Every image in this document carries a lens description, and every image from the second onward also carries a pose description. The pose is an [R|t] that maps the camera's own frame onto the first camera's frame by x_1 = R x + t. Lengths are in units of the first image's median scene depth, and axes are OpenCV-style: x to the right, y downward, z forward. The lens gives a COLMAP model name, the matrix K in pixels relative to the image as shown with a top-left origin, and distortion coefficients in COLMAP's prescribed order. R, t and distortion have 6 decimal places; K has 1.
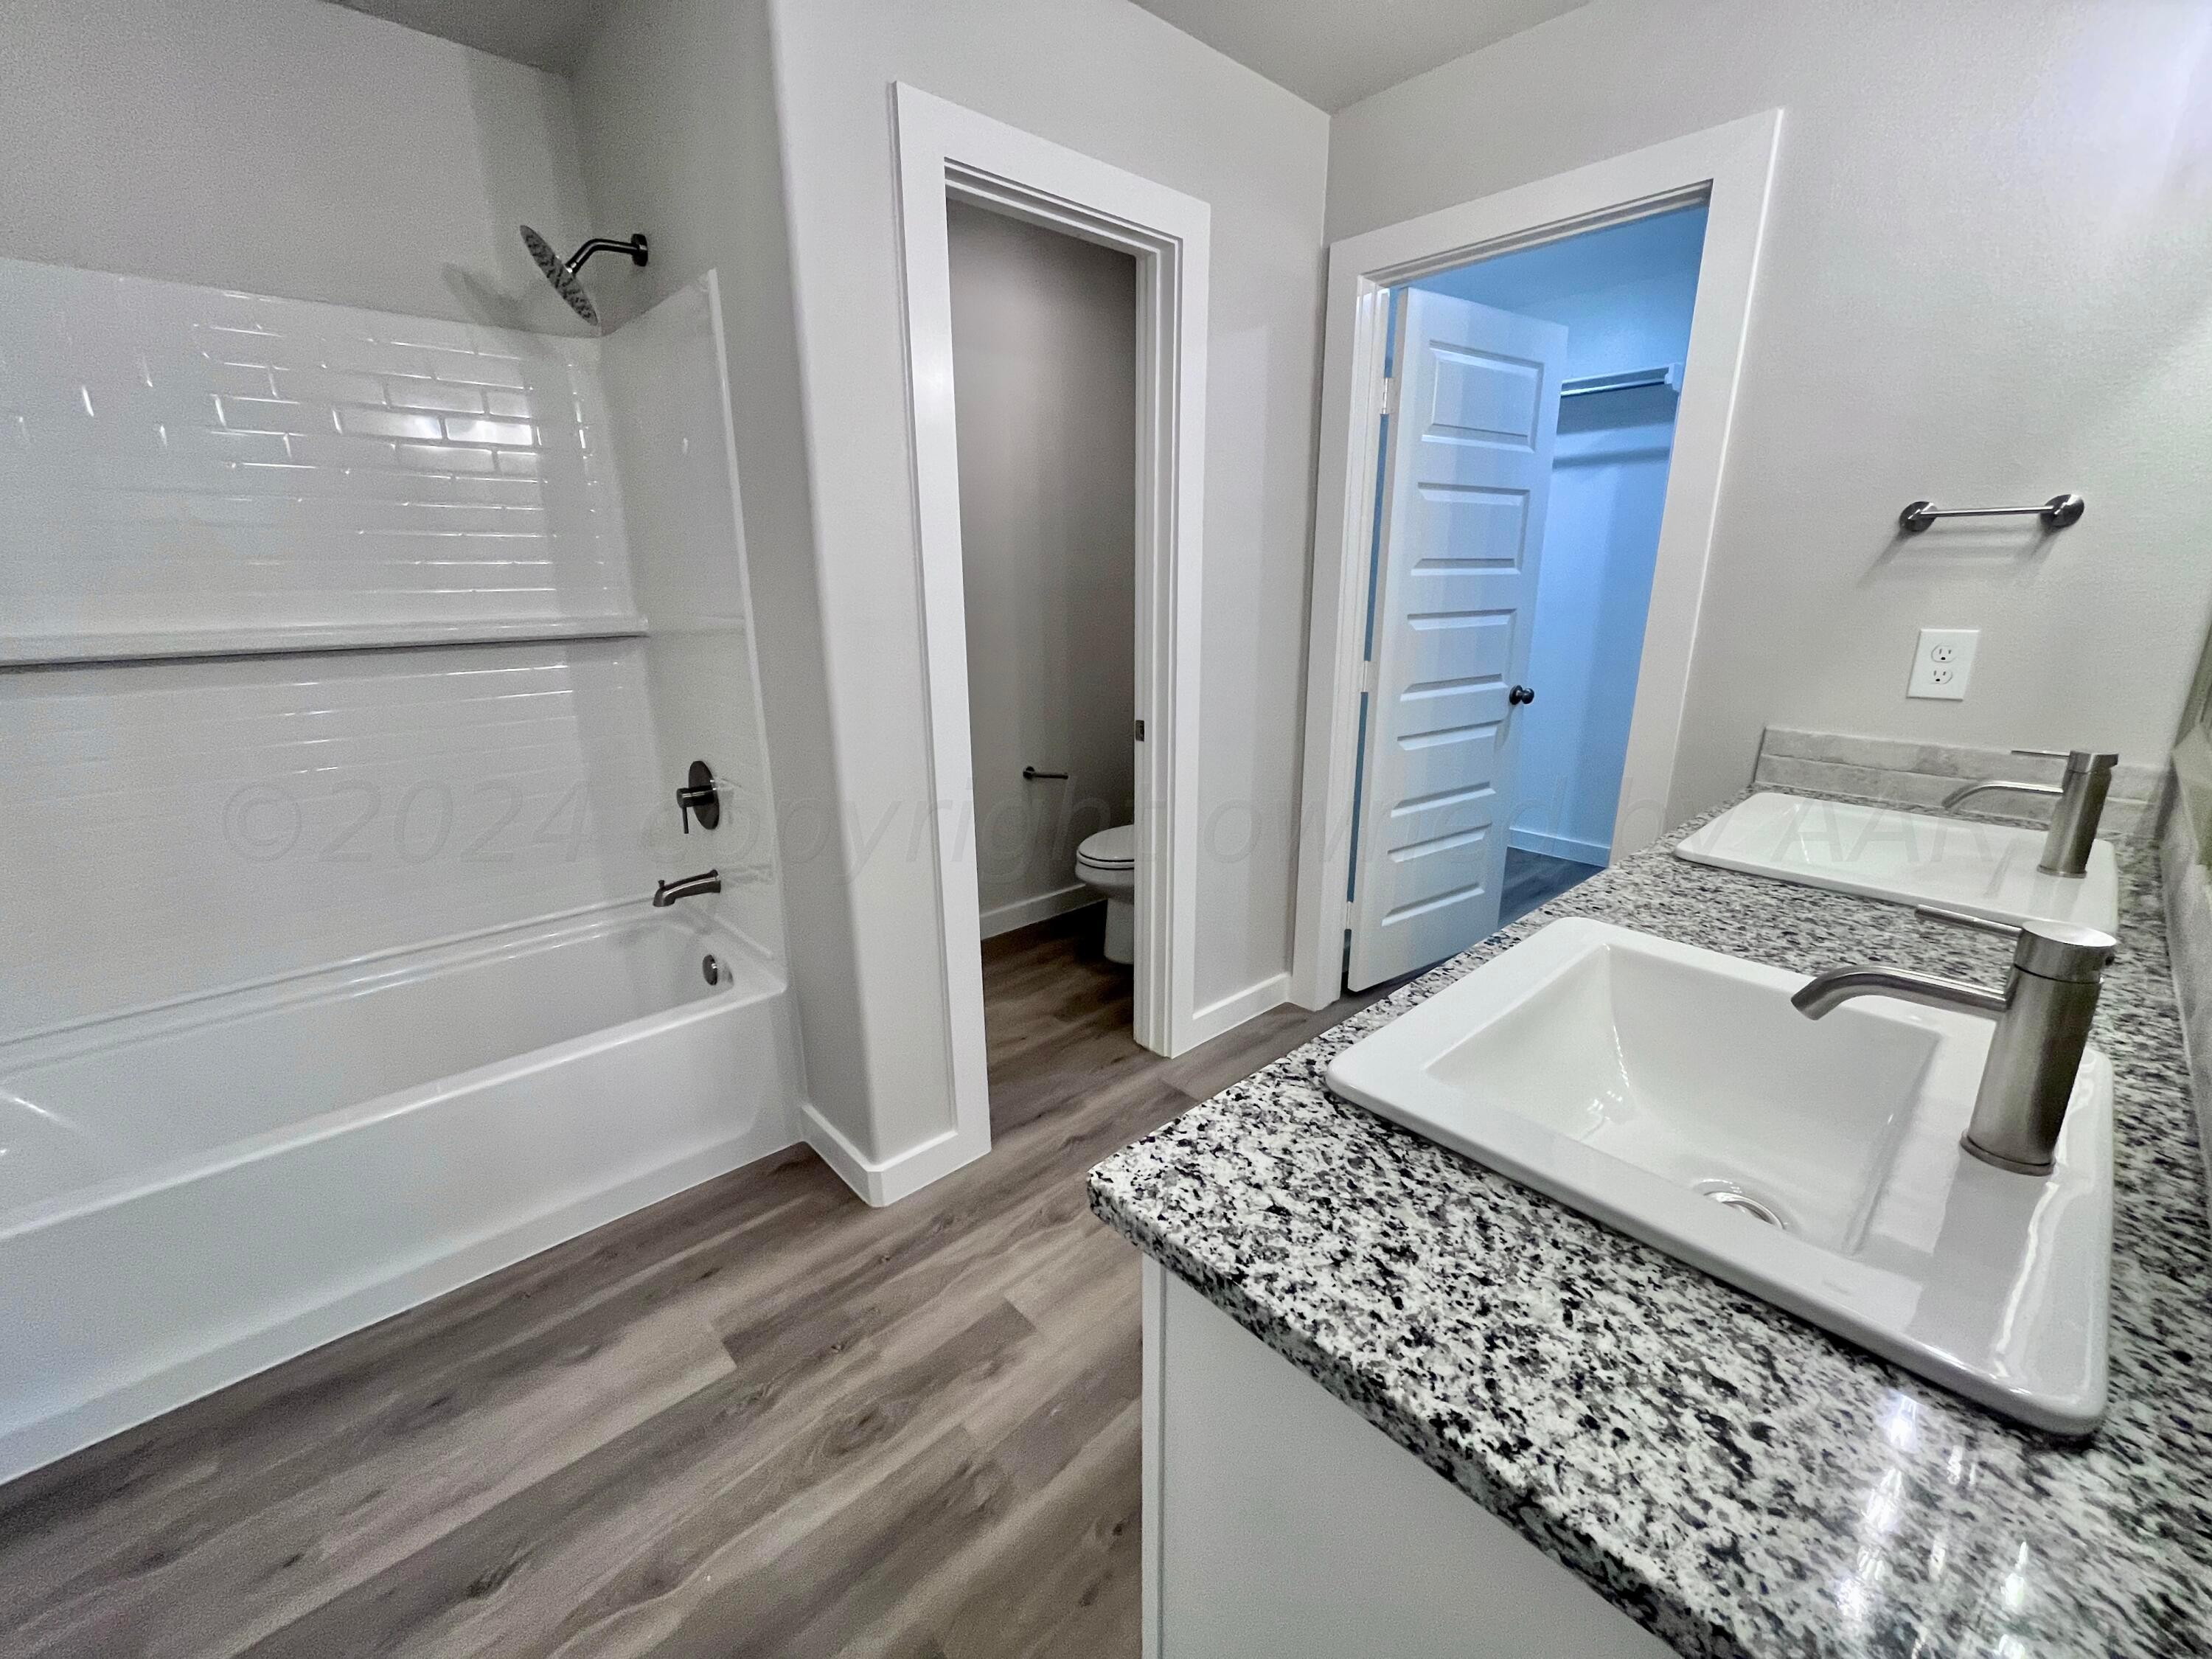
lens RADIAL K [[895.3, 0, 1096.6], [0, 895.3, 821.3], [0, 0, 1]] dist [-0.001243, 0.000307]
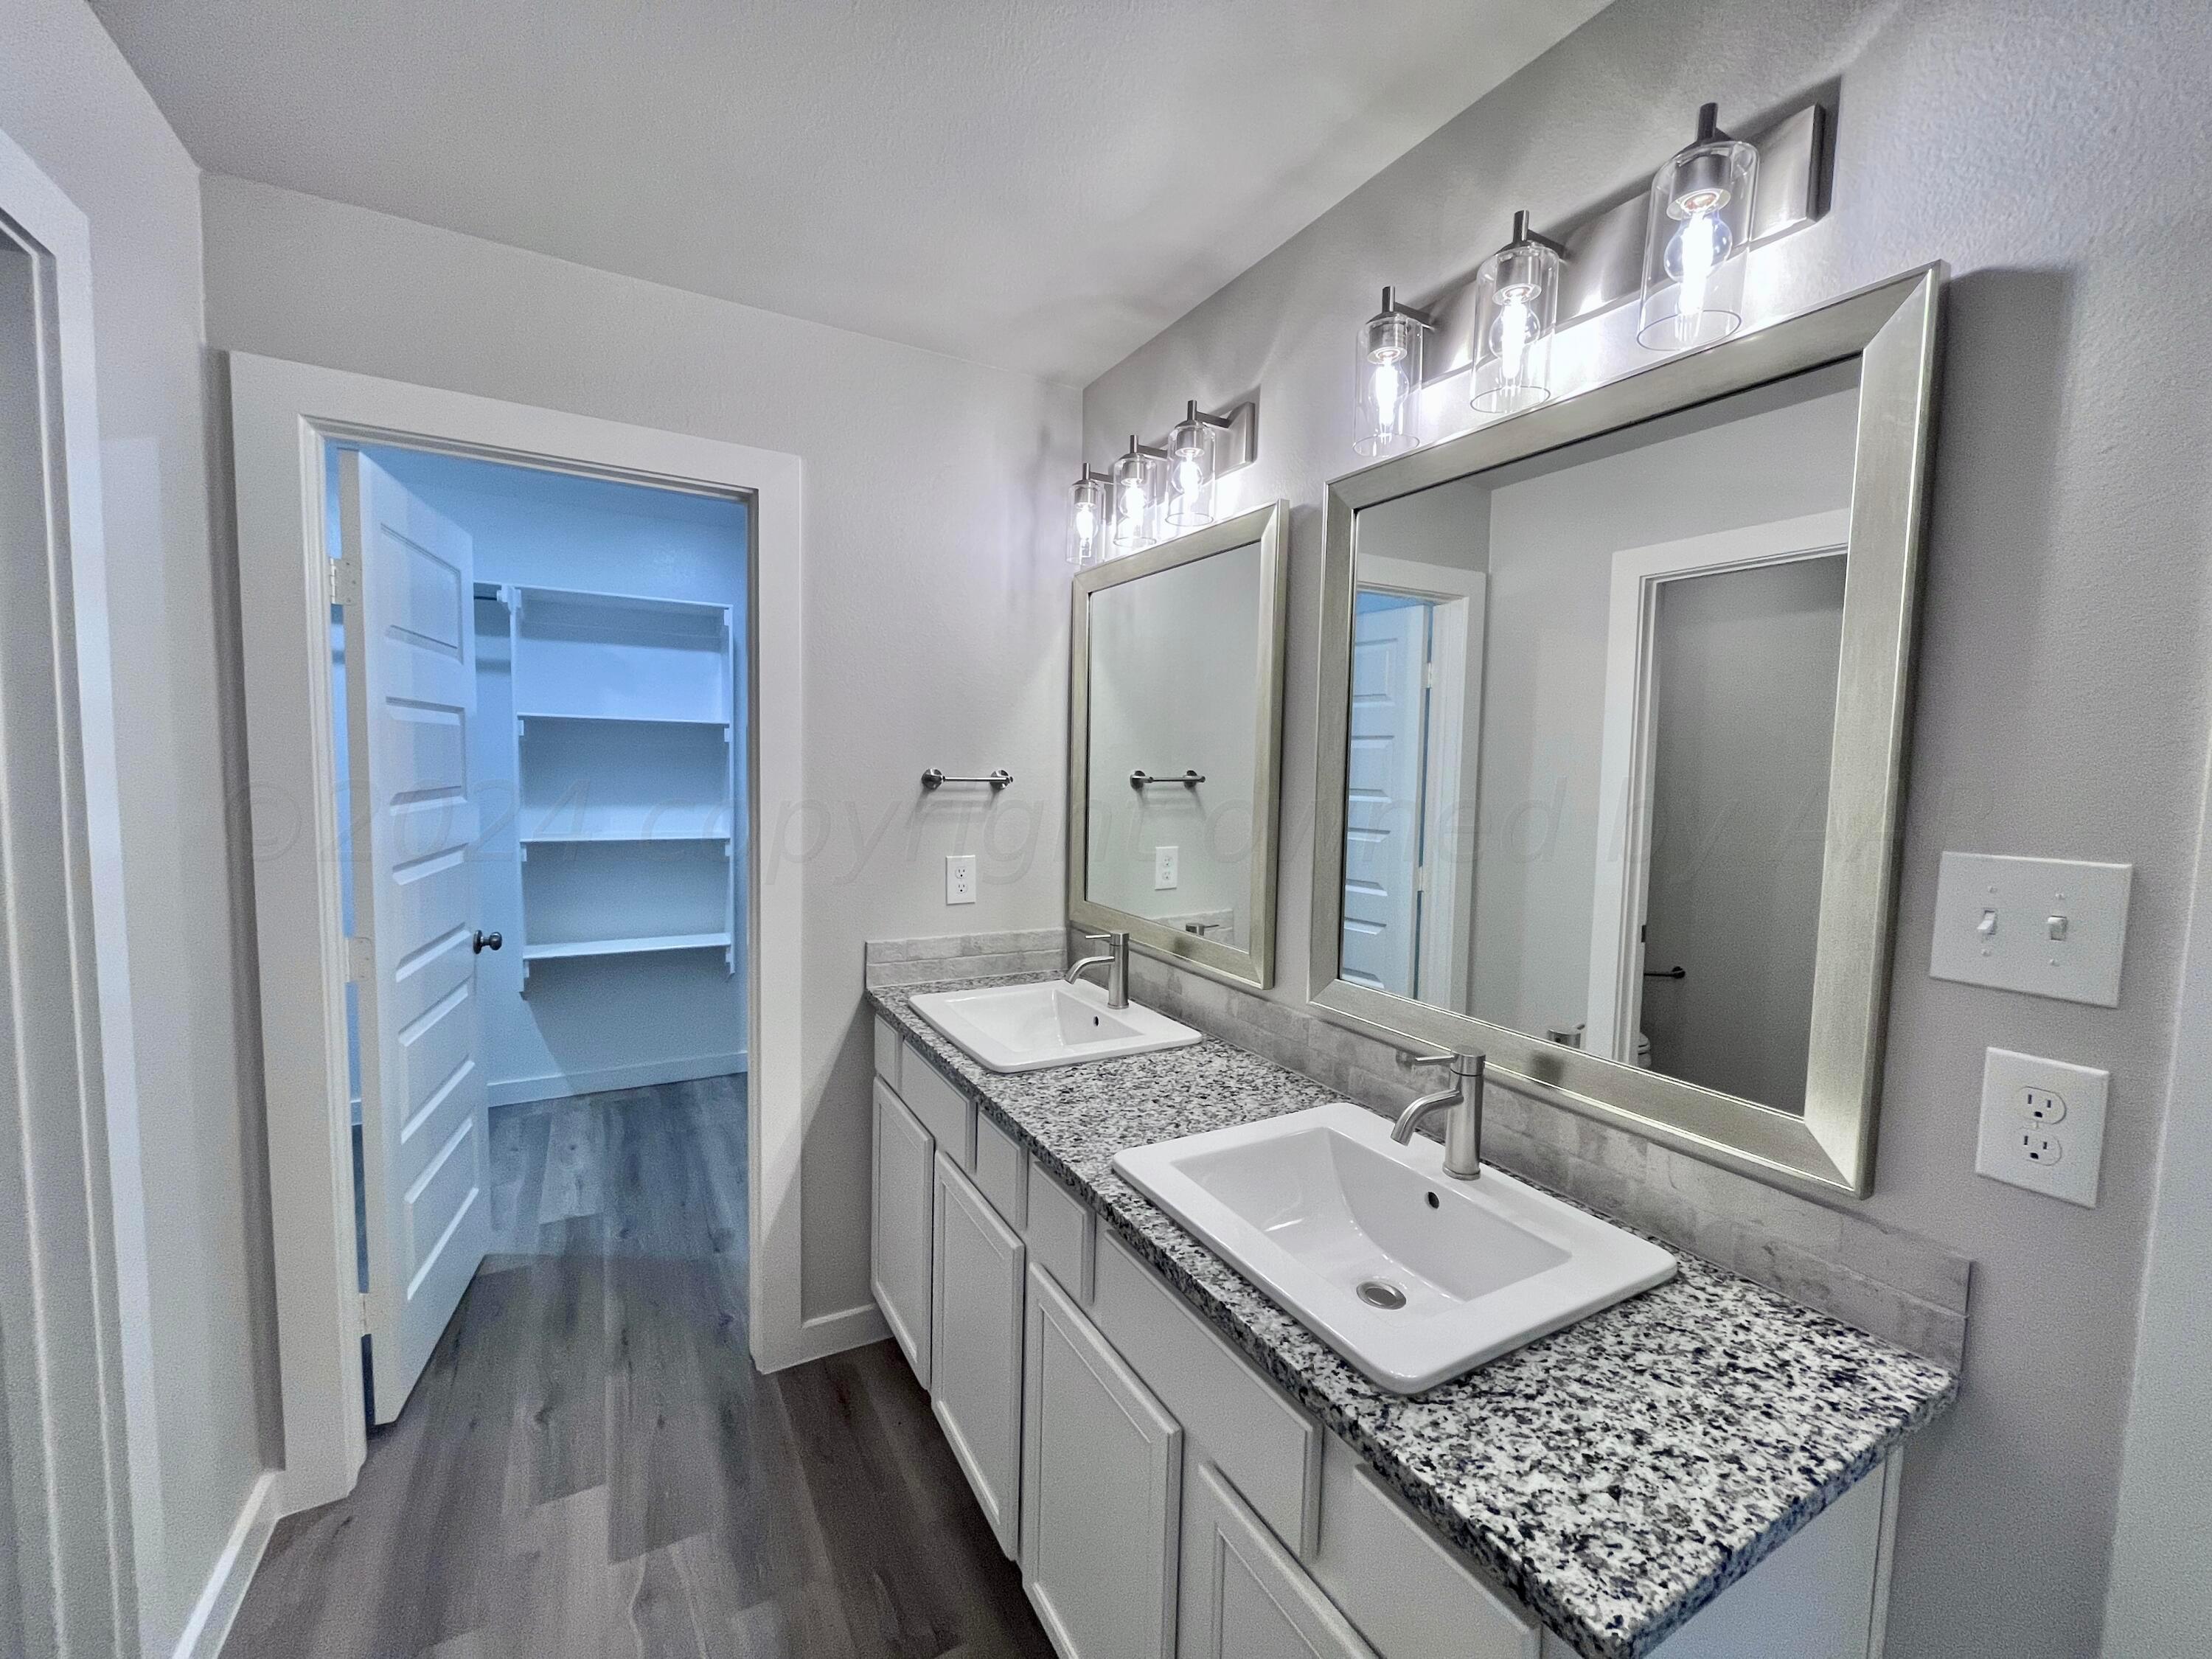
lens RADIAL K [[895.7, 0, 1101.1], [0, 895.7, 828.8], [0, 0, 1]] dist [-0.001915, -0.000030]
pose [[0.223201, -0.059420, 0.972960, -0.558396], [0.234993, 0.971982, 0.005452, -0.305761], [-0.946023, 0.227422, 0.230910, 0.646779]]
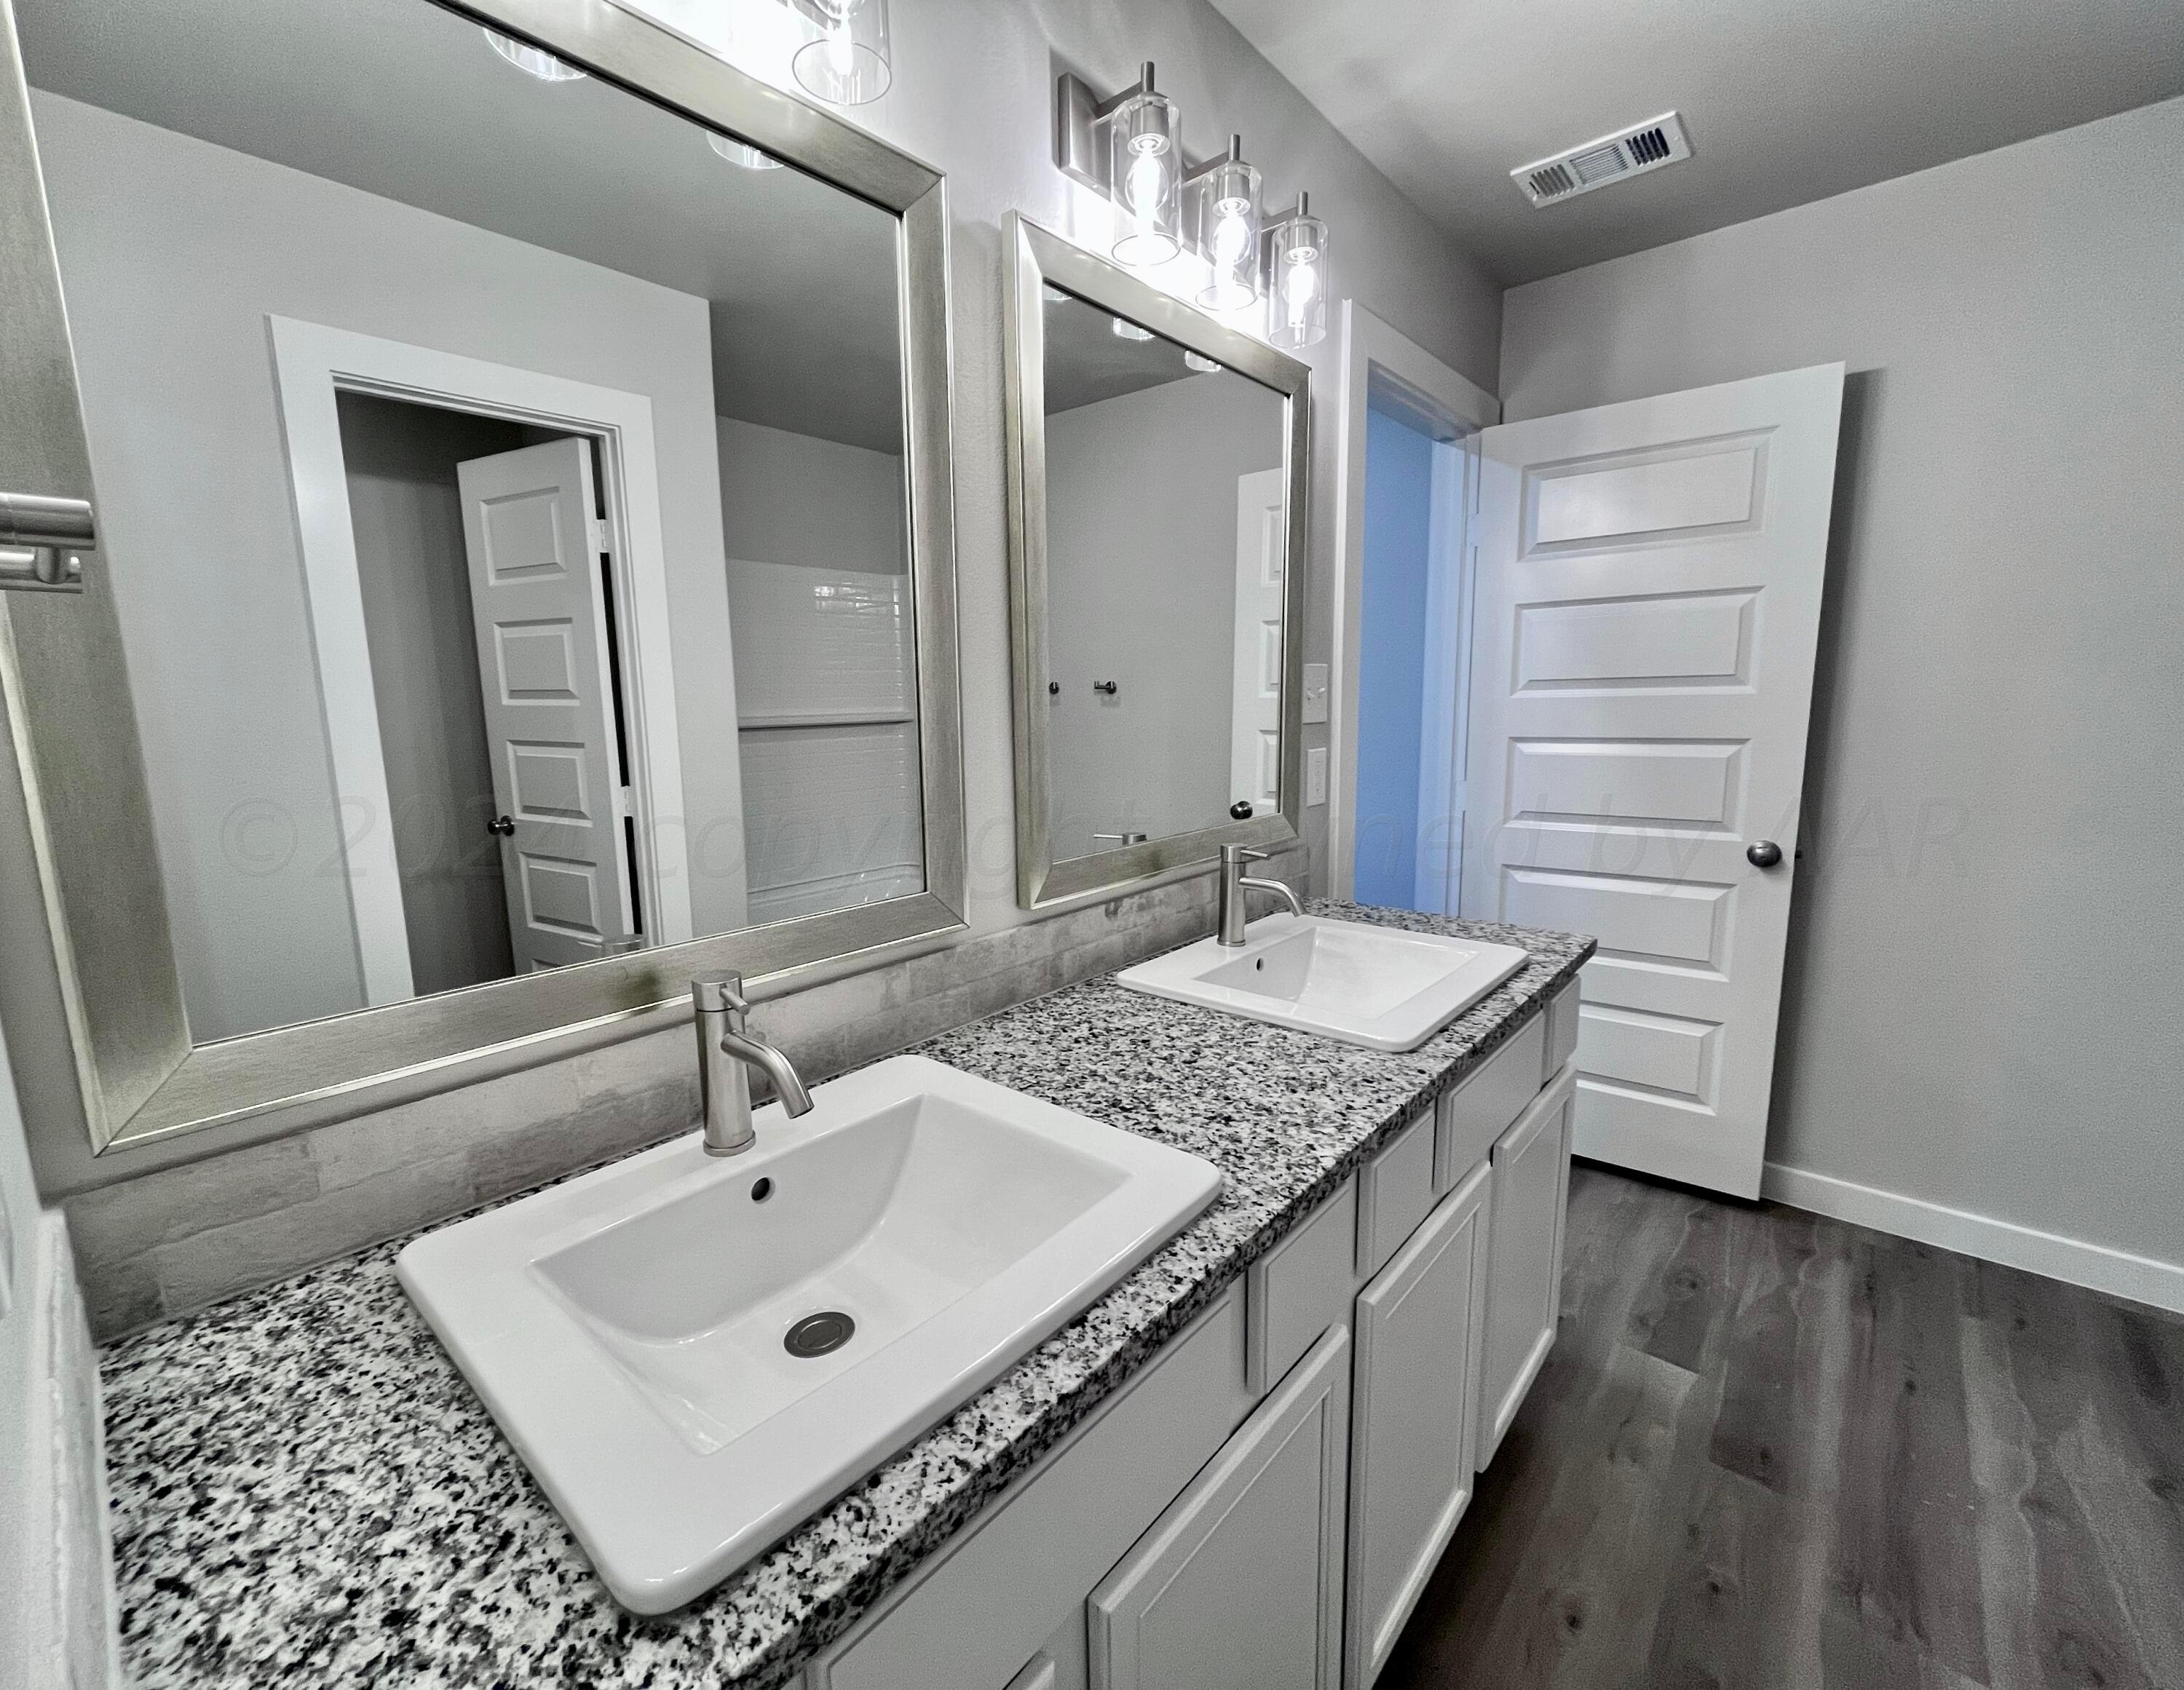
lens RADIAL K [[926.5, 0, 1052.2], [0, 926.5, 848.0], [0, 0, 1]] dist [-0.002148, -0.000269]
pose [[-0.994279, 0.045945, -0.096432, 0.991082], [0.002118, 0.911071, 0.412244, -0.507277], [0.106797, 0.409681, -0.905956, 1.779271]]
